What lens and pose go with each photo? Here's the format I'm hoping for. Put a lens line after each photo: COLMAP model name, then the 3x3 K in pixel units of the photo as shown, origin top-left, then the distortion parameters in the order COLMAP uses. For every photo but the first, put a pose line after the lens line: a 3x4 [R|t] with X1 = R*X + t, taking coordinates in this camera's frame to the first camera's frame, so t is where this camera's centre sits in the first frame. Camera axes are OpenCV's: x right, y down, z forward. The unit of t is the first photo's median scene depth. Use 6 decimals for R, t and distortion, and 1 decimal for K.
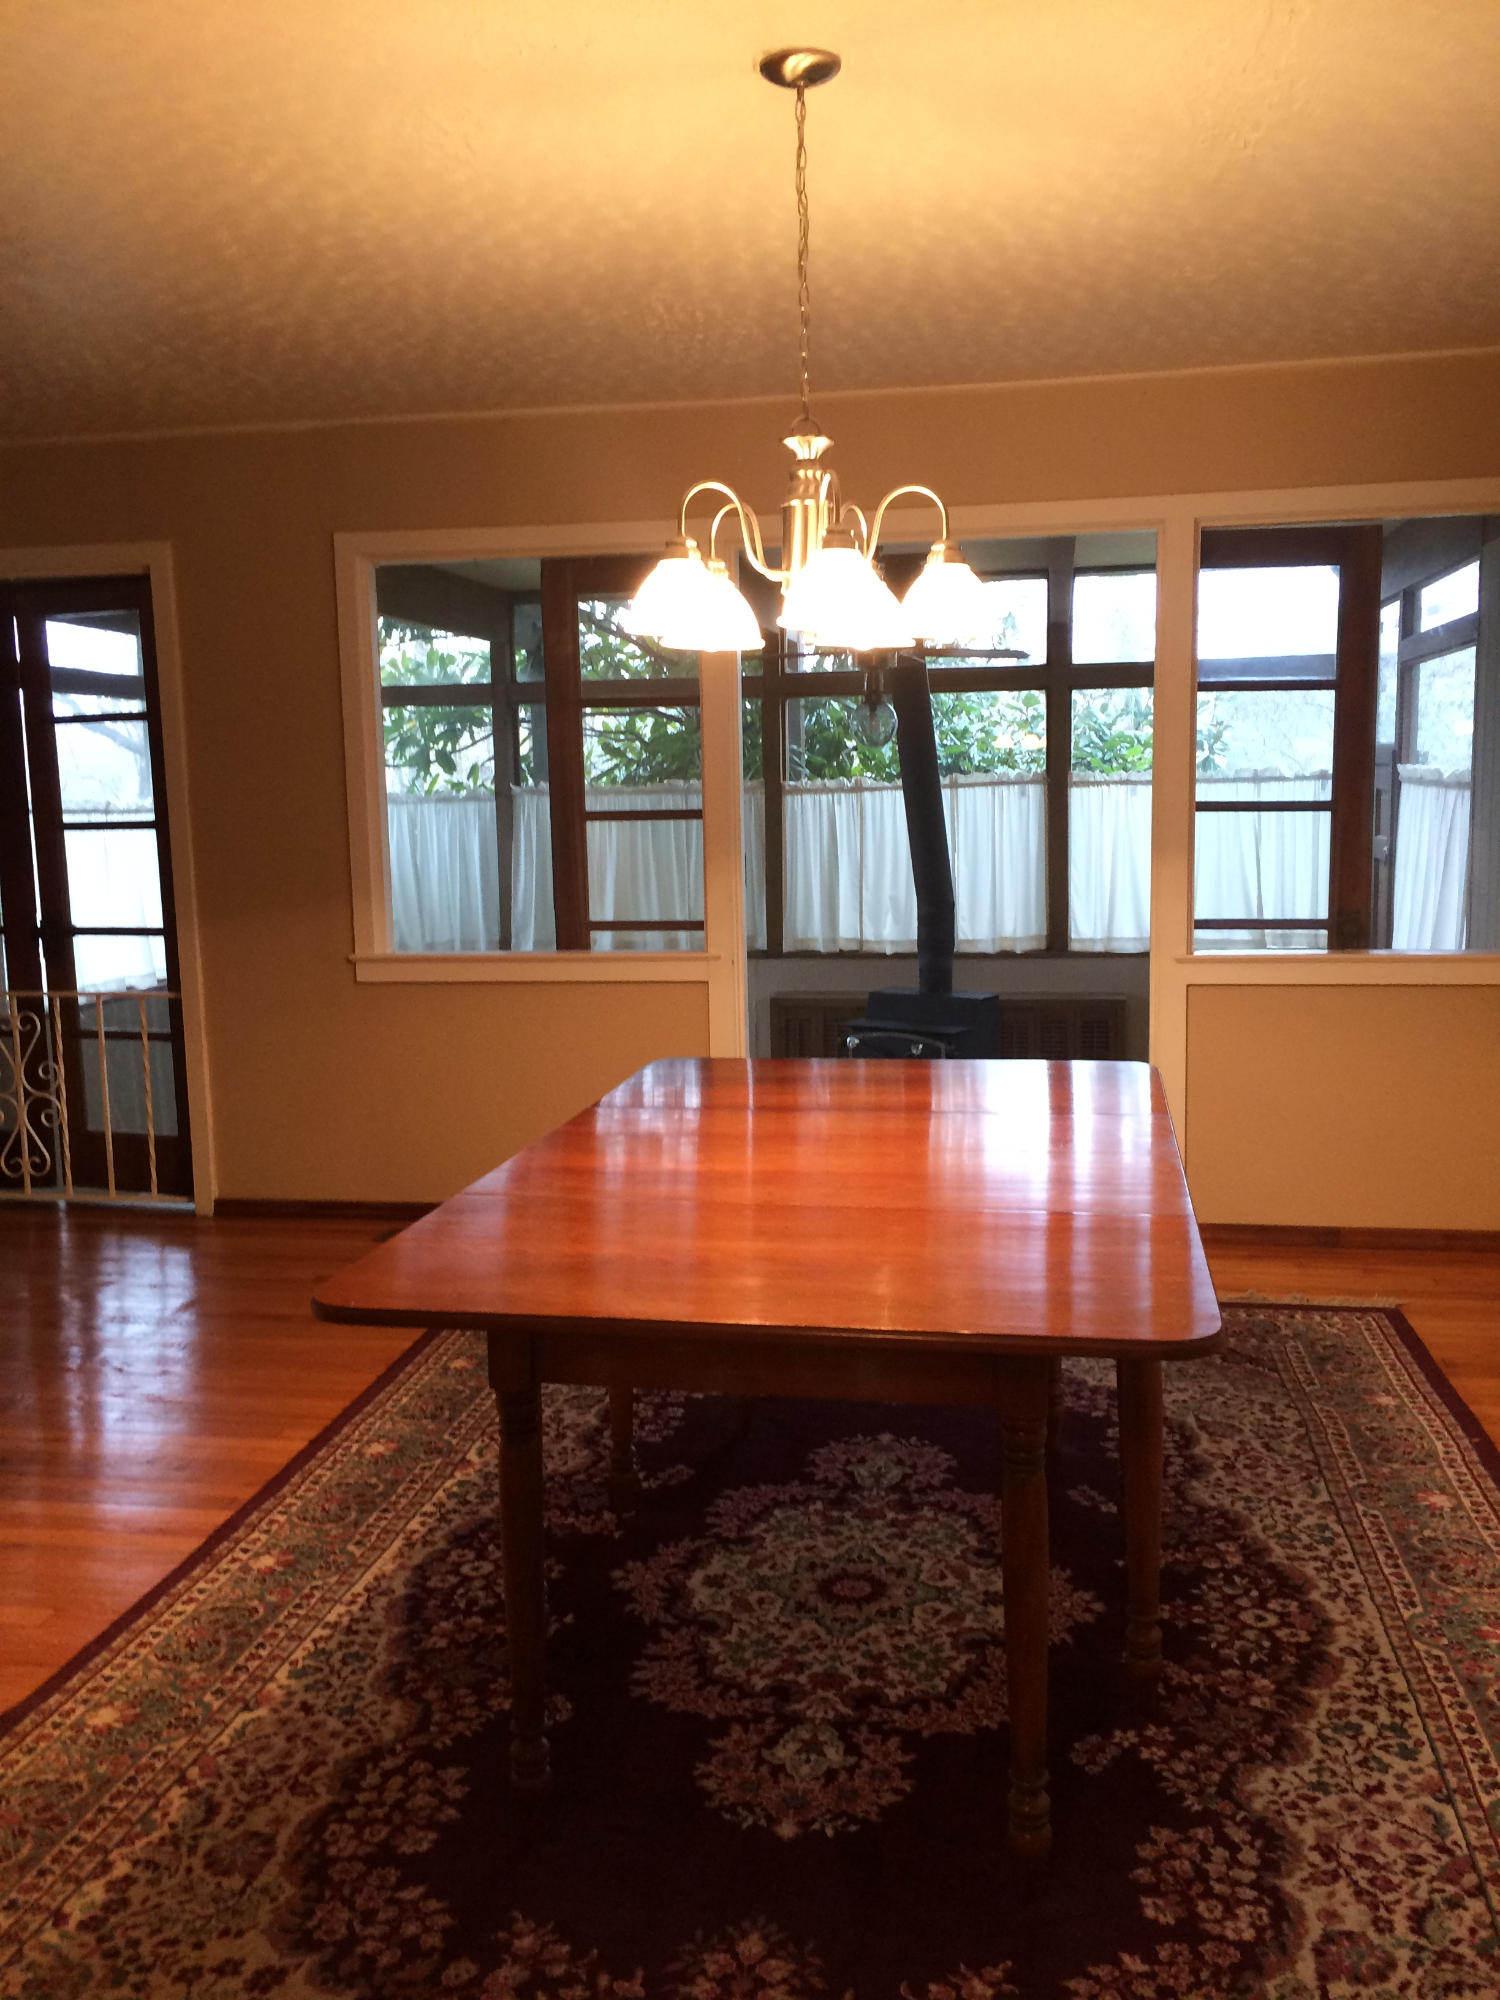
lens RADIAL K [[1715.6, 0, 736.6], [0, 1715.6, 992.3], [0, 0, 1]] dist [0.085829, -0.115153]
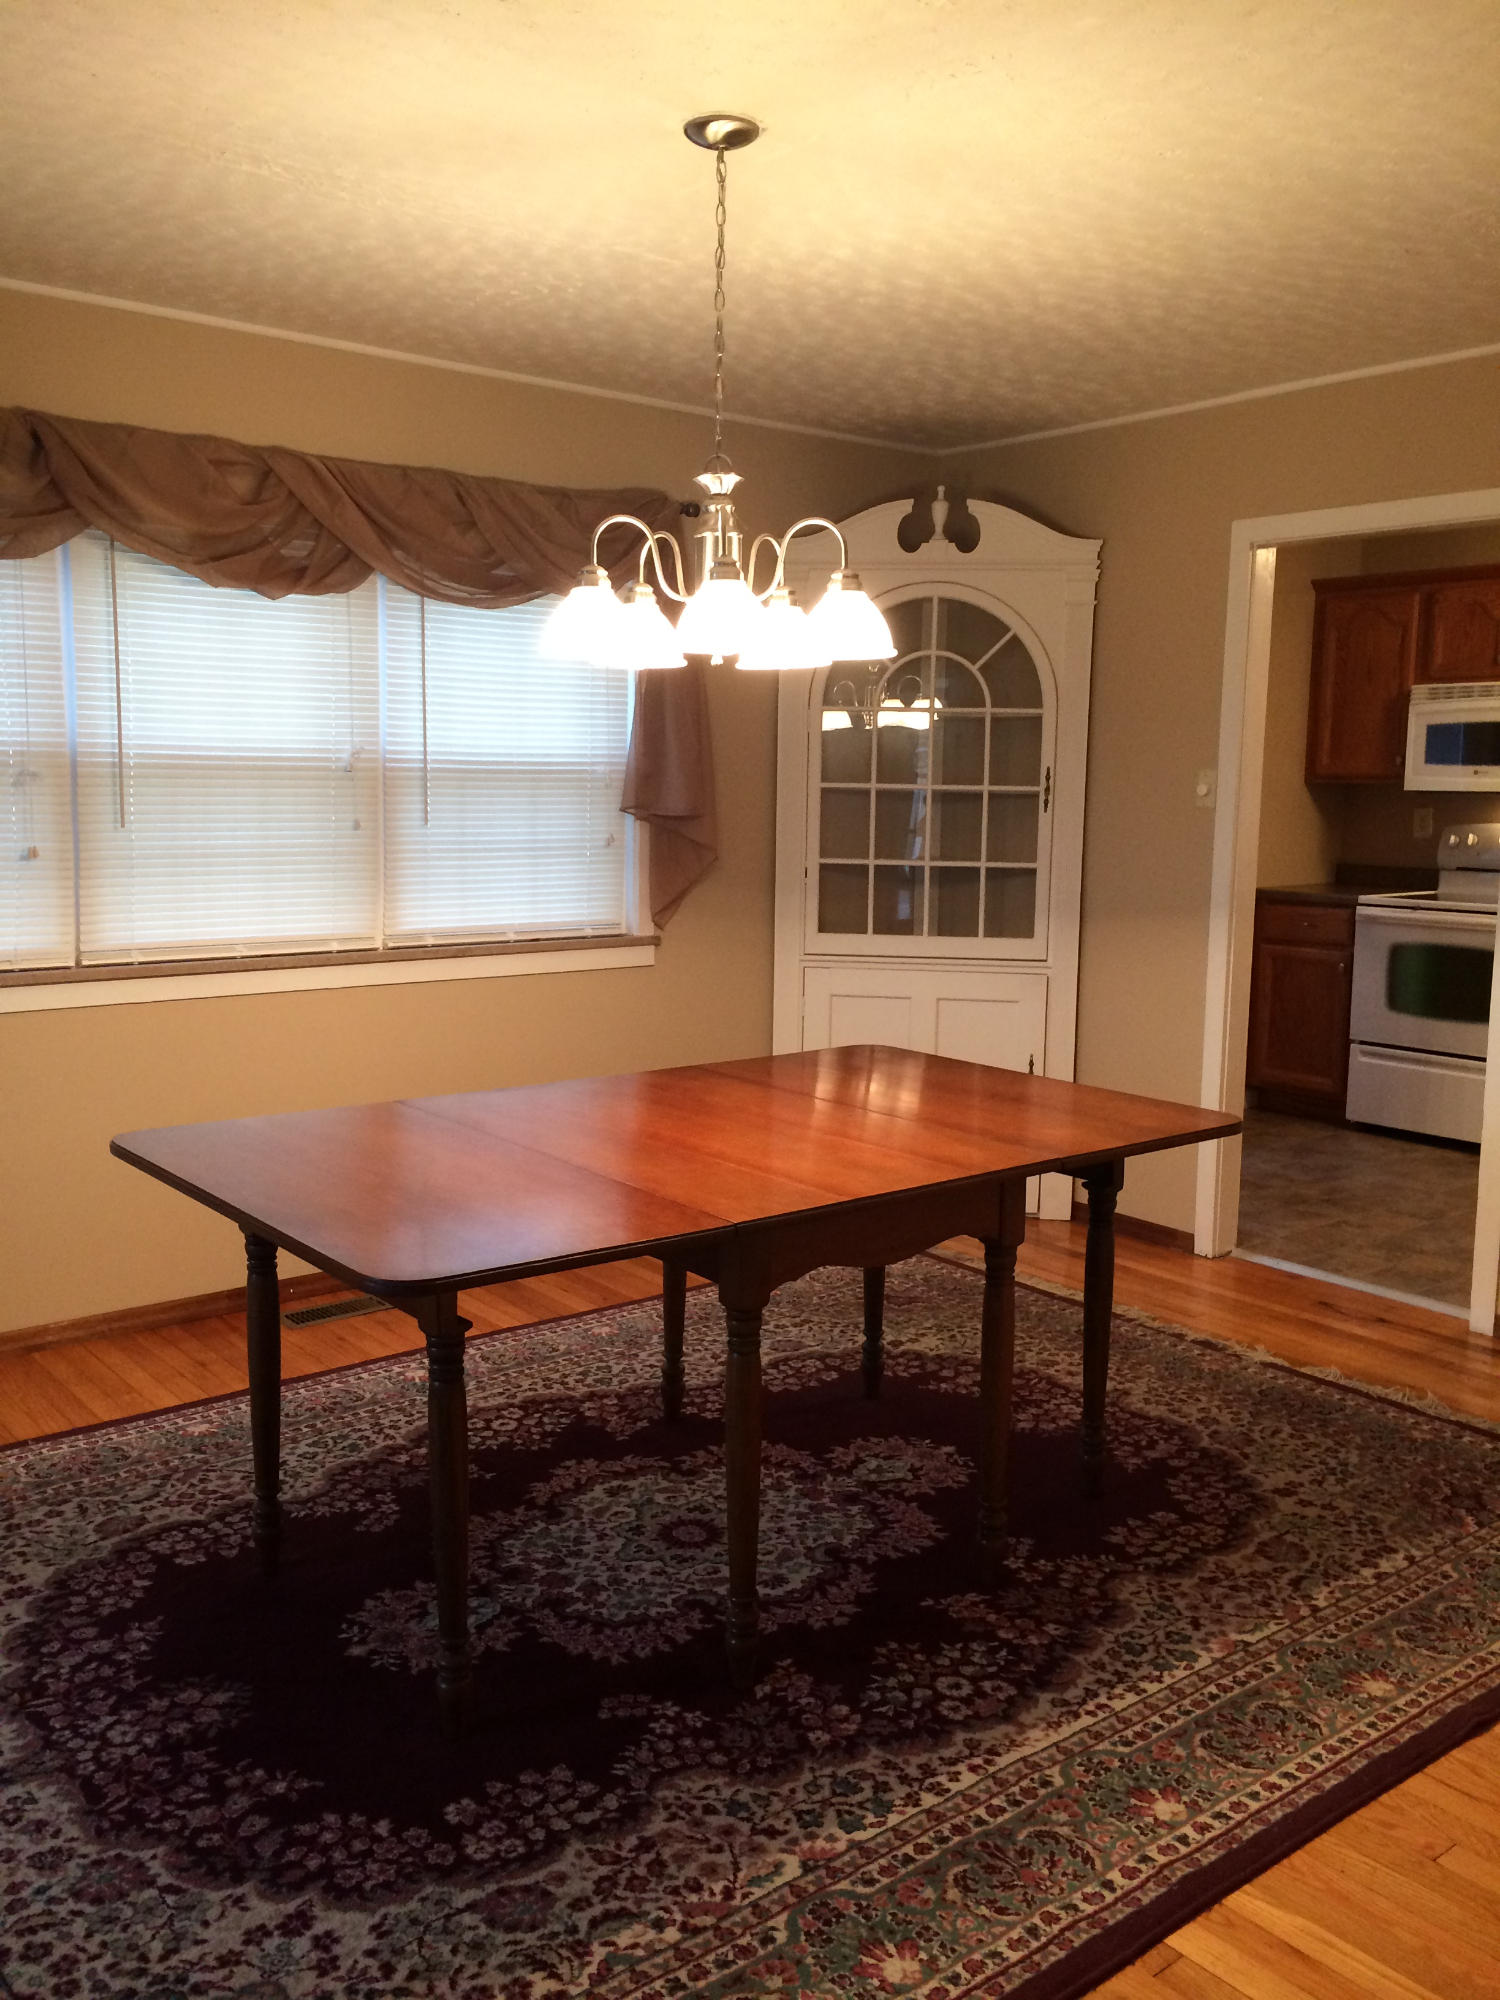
lens RADIAL K [[1715.6, 0, 736.6], [0, 1715.6, 992.3], [0, 0, 1]] dist [0.085829, -0.115153]
pose [[-0.759166, -0.074706, 0.646595, -0.662464], [0.084220, 0.973767, 0.211389, -0.225524], [-0.645425, 0.214936, -0.732959, 1.781559]]
